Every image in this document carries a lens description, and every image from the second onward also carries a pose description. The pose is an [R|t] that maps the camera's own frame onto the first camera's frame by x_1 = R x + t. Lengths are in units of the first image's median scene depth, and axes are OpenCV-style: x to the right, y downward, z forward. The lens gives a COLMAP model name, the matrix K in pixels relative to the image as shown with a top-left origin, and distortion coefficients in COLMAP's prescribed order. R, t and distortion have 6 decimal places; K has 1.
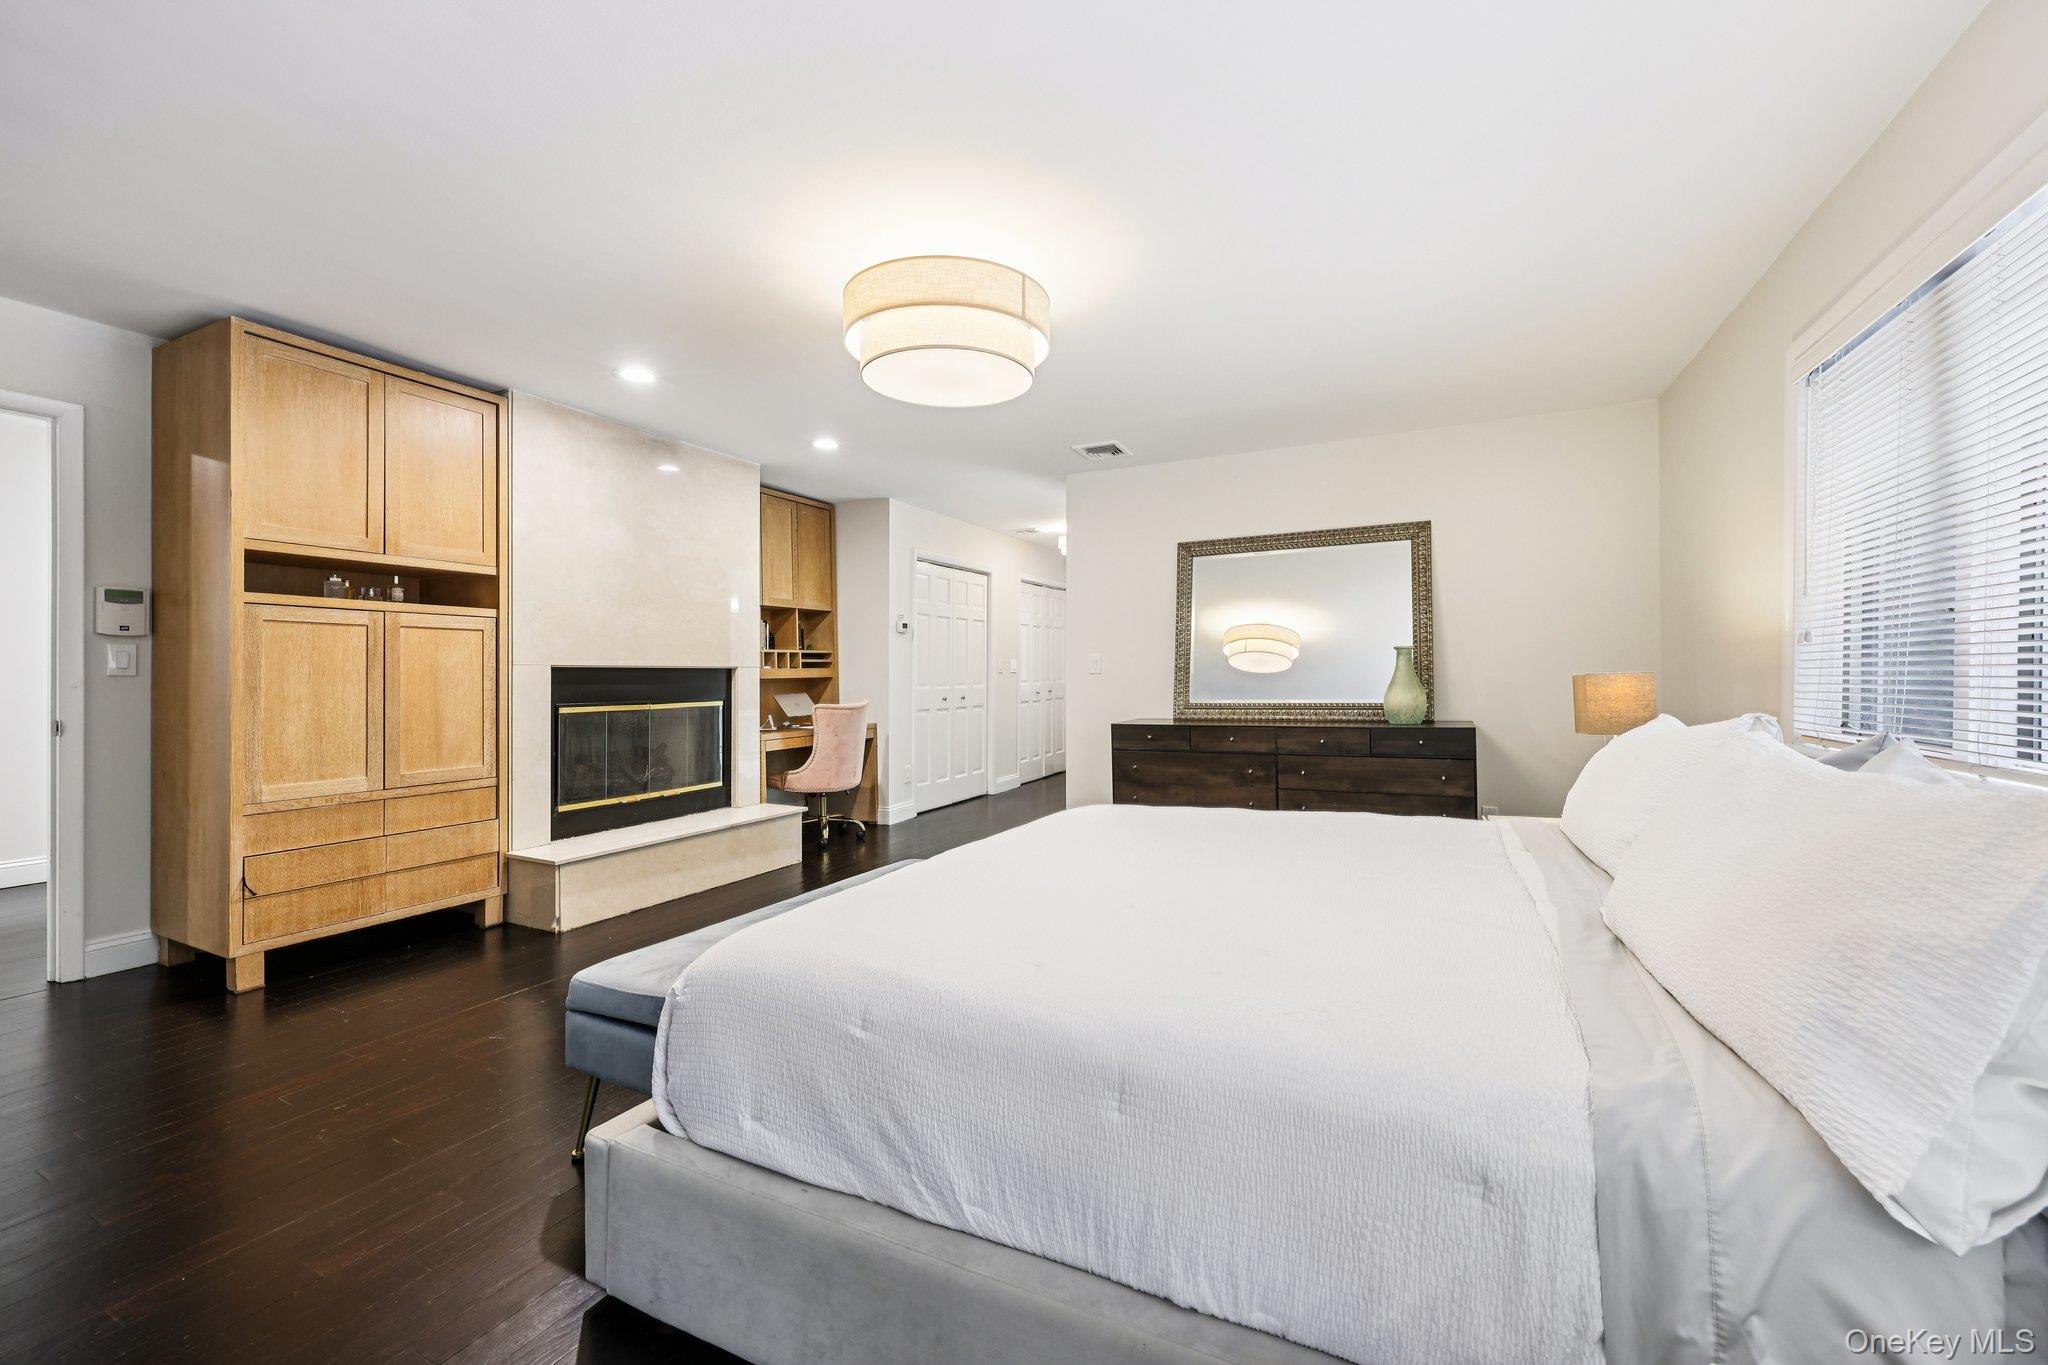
lens RADIAL K [[826.9, 0, 1030.9], [0, 826.9, 673.3], [0, 0, 1]] dist [0.001620, -0.000064]
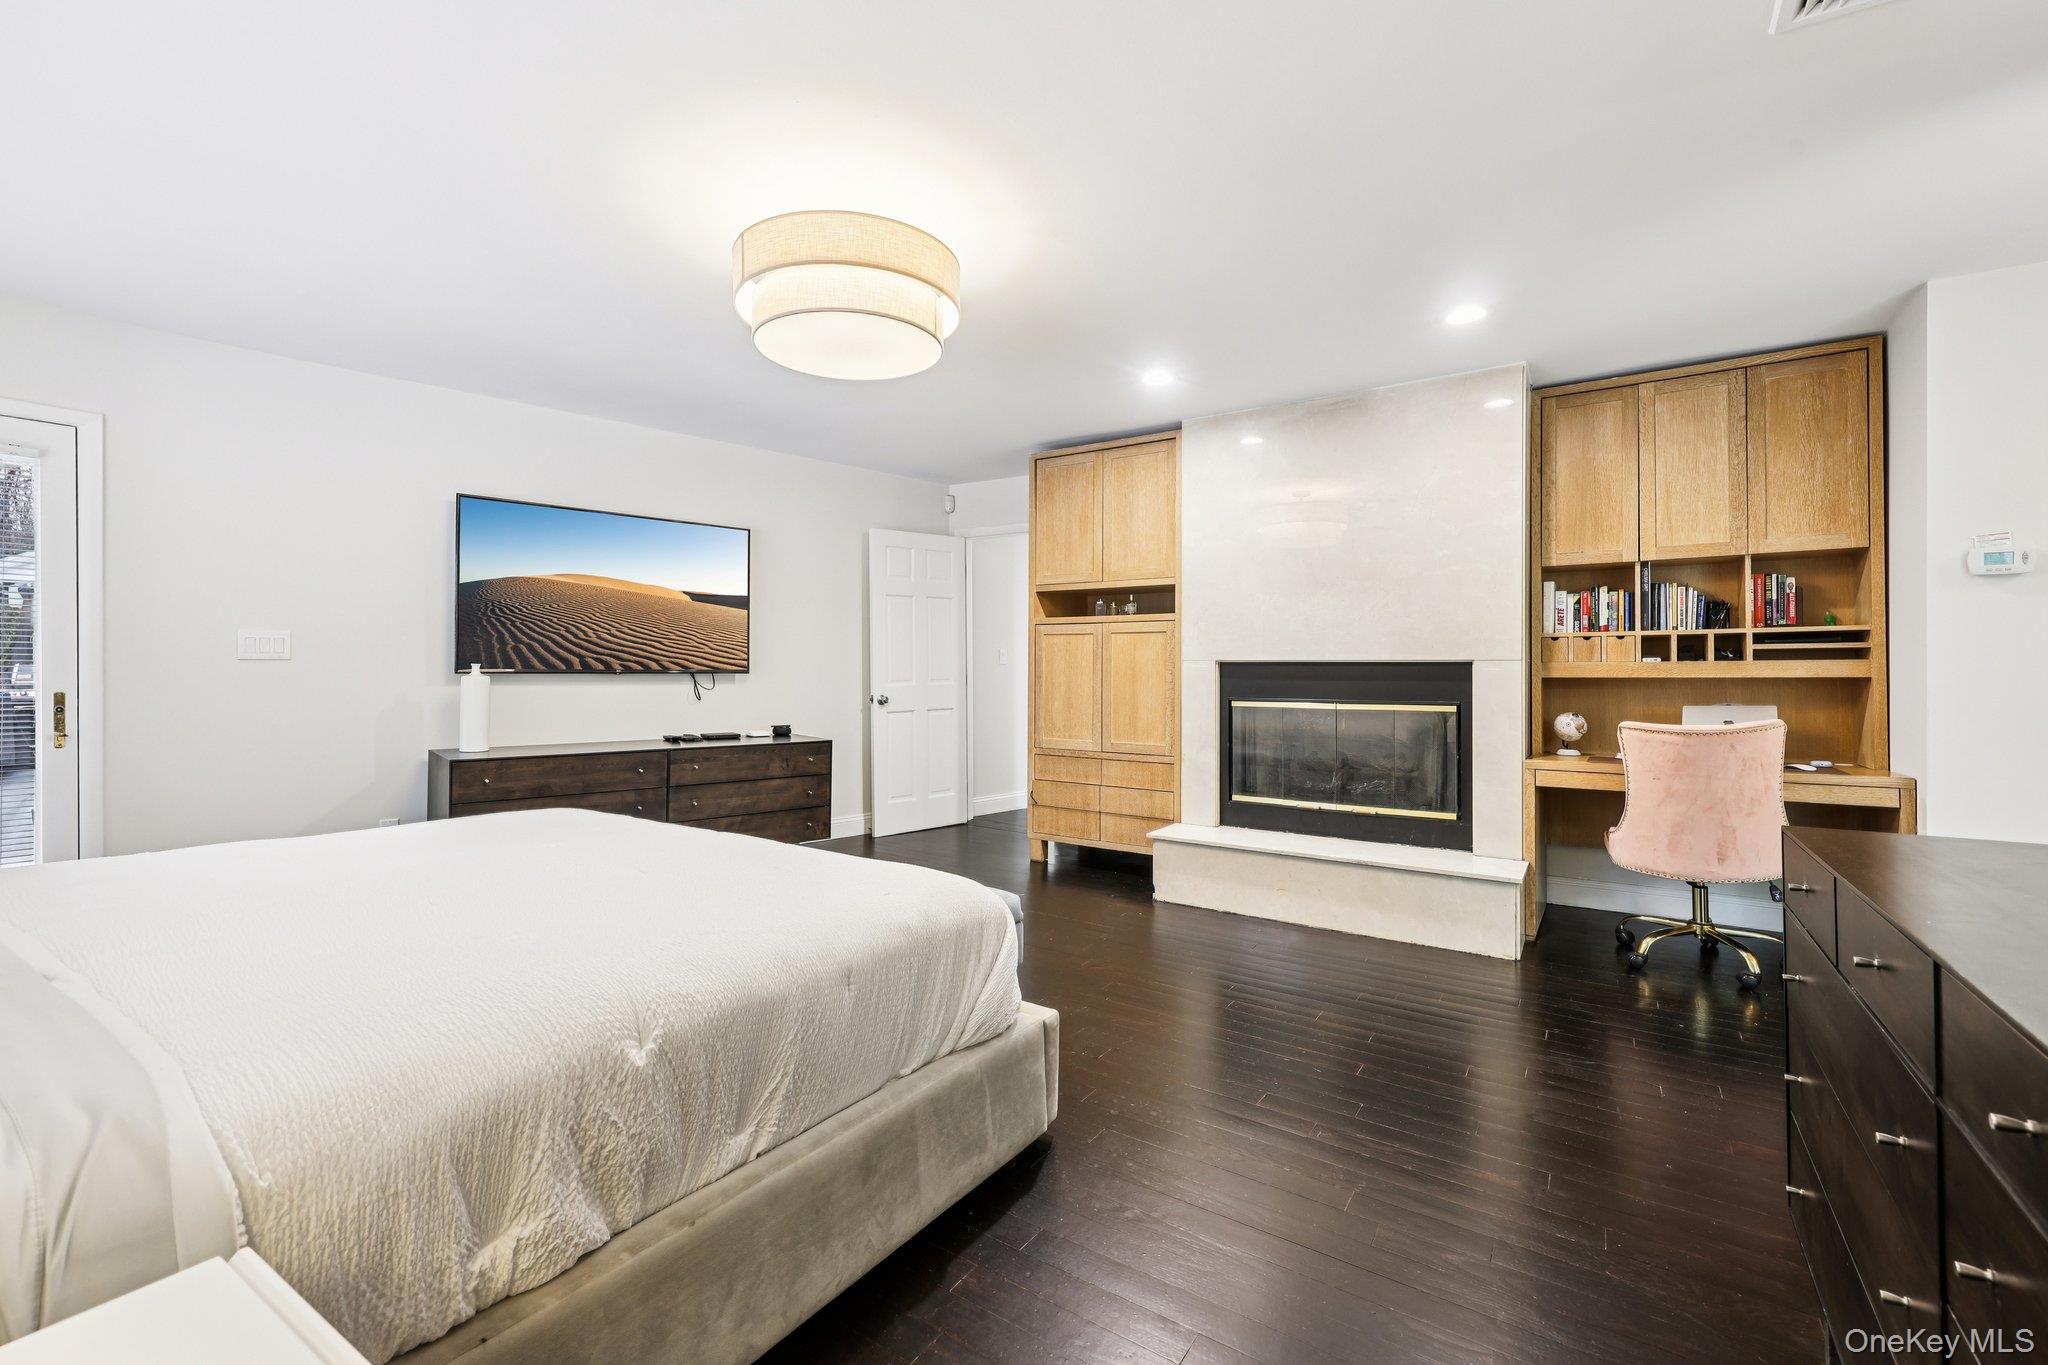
lens RADIAL K [[822.3, 0, 1025.4], [0, 822.3, 664.6], [0, 0, 1]] dist [0.002953, 0.000190]
pose [[-0.107550, -0.001678, -0.994198, 0.490281], [-0.001760, 0.999997, -0.001497, -0.002395], [0.994198, 0.001589, -0.107553, 0.837341]]
